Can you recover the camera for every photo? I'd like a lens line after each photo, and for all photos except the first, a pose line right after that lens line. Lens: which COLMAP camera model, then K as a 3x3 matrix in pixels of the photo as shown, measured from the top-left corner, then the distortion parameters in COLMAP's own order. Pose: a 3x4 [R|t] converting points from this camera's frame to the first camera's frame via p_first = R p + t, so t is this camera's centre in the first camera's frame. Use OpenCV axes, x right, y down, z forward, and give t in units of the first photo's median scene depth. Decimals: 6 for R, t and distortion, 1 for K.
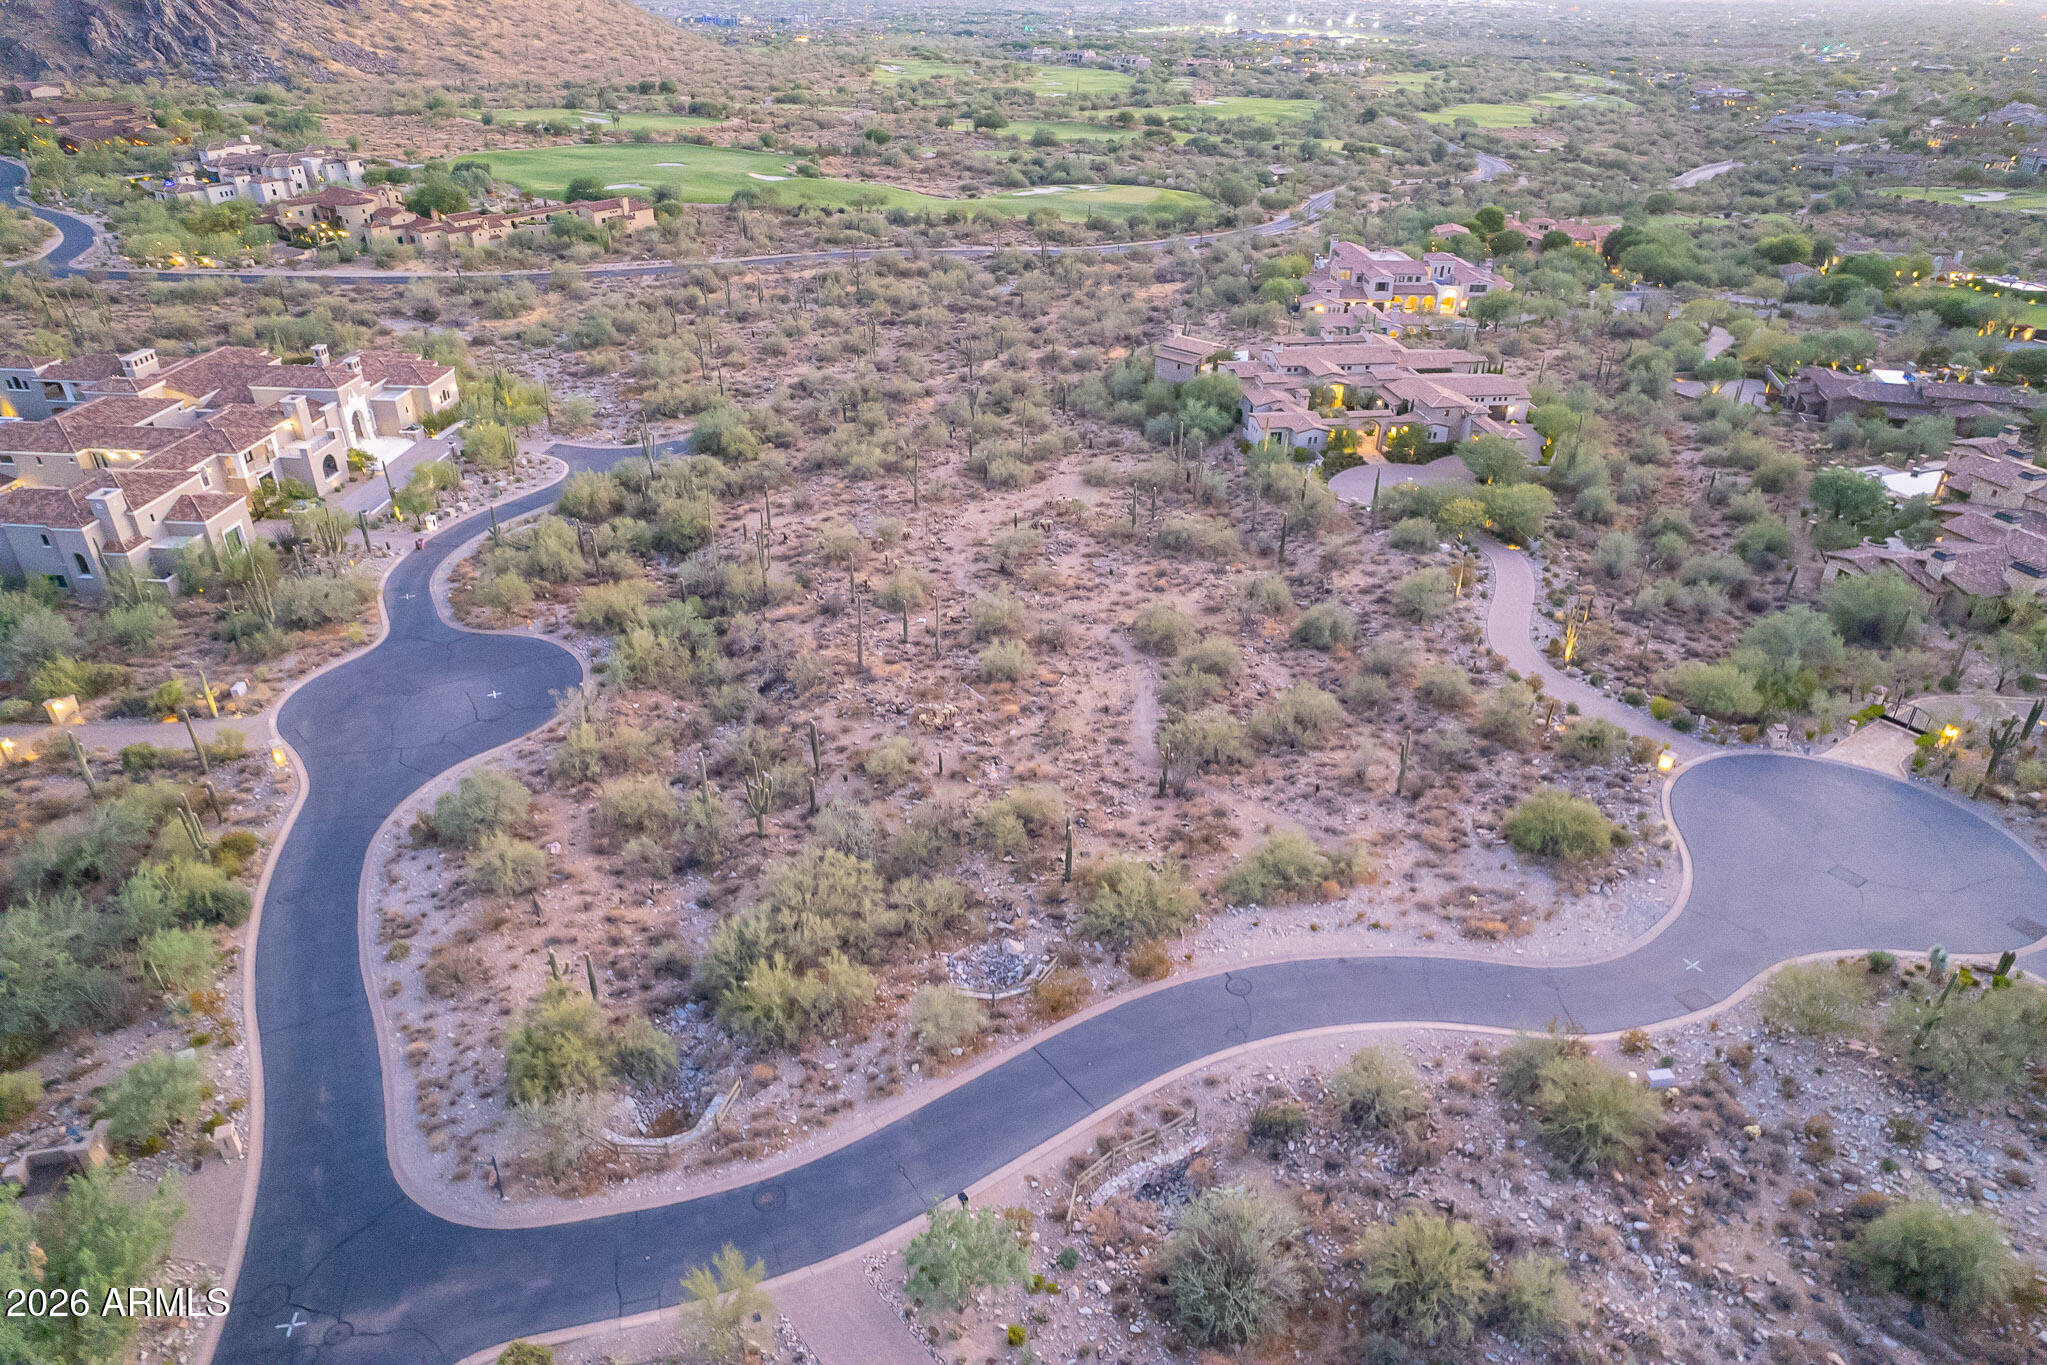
lens RADIAL K [[1315.3, 0, 1025.9], [0, 1315.3, 685.7], [0, 0, 1]] dist [-0.084118, 0.078411]
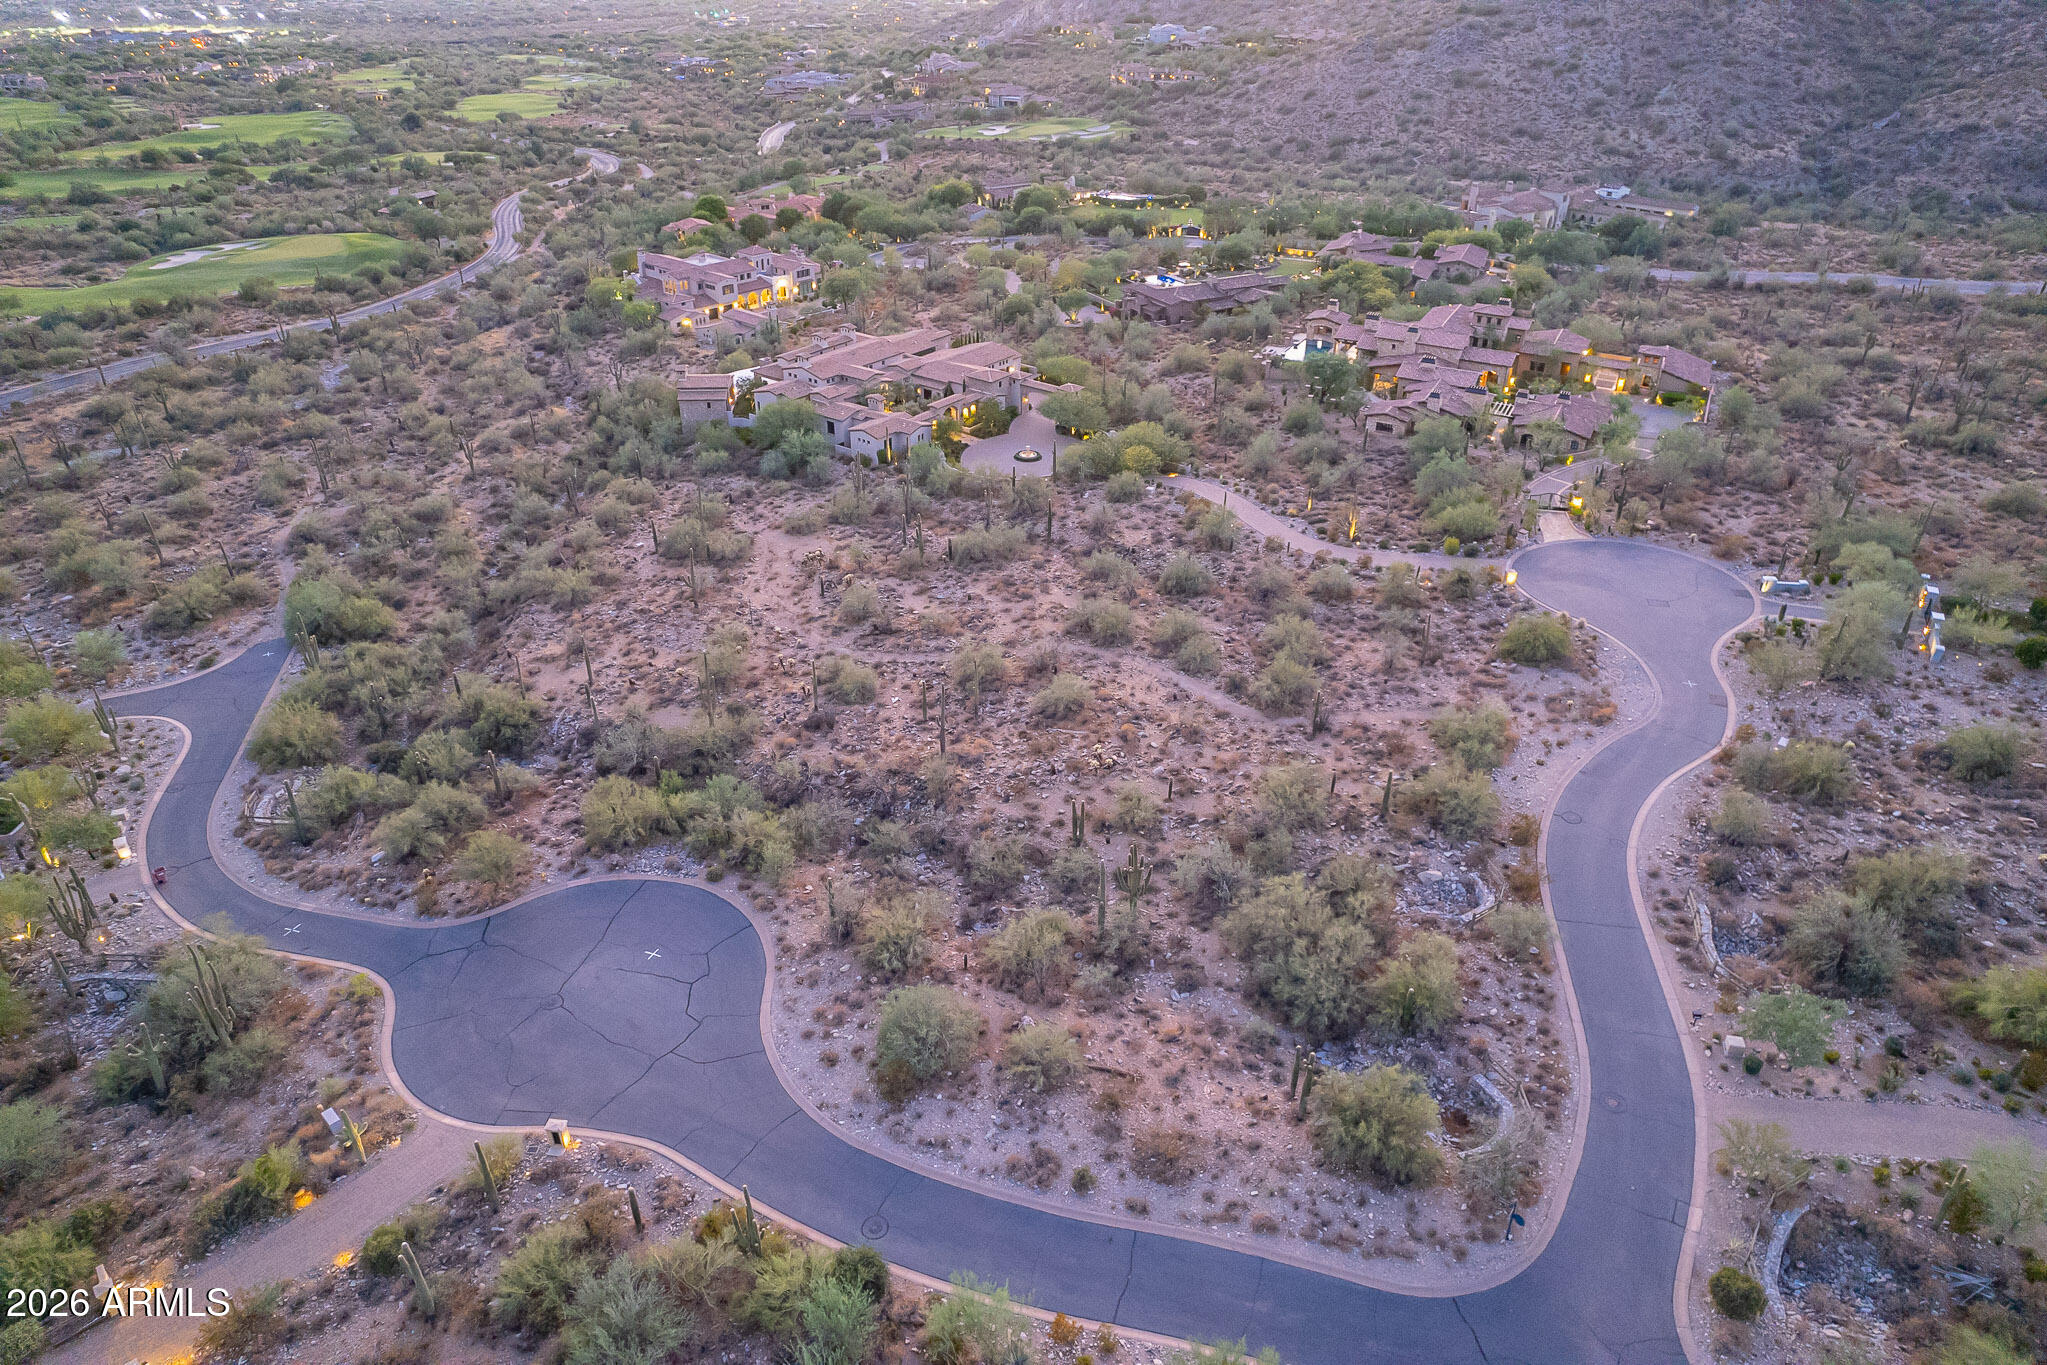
lens RADIAL K [[1315.3, 0, 1025.9], [0, 1315.3, 685.7], [0, 0, 1]] dist [-0.084118, 0.078411]
pose [[0.726225, -0.357529, 0.587171, -0.534479], [0.348502, 0.927703, 0.133844, -0.144508], [-0.592573, 0.107430, 0.798321, 0.151198]]
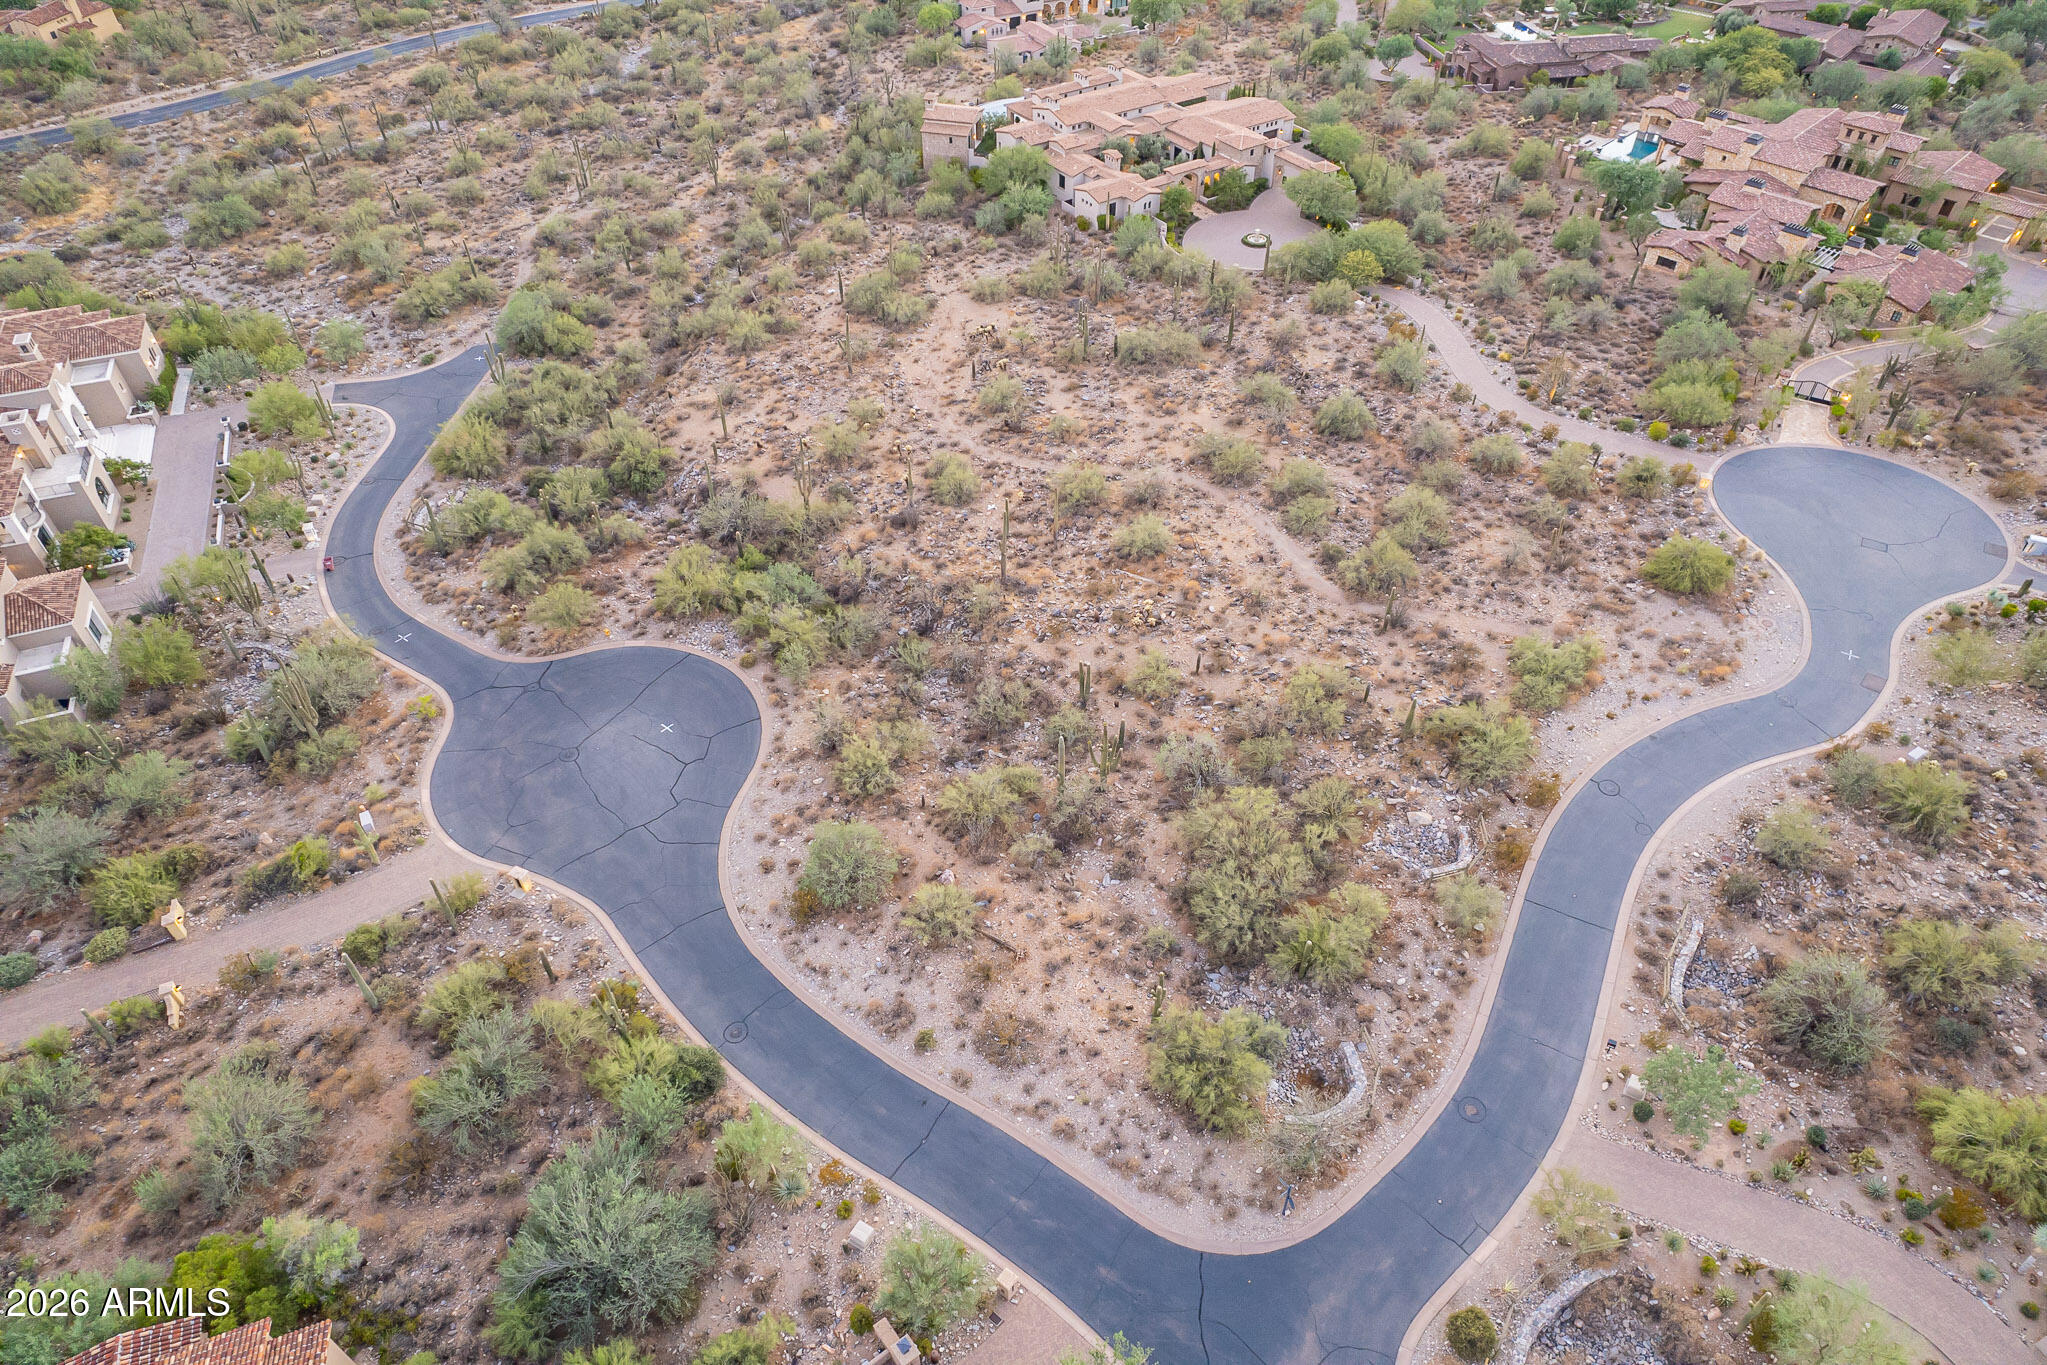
lens RADIAL K [[1315.3, 0, 1025.9], [0, 1315.3, 685.7], [0, 0, 1]] dist [-0.084118, 0.078411]
pose [[0.900583, -0.306542, 0.308193, -0.368432], [0.227636, 0.936598, 0.266396, -0.165909], [-0.370314, -0.169755, 0.913264, 0.071365]]
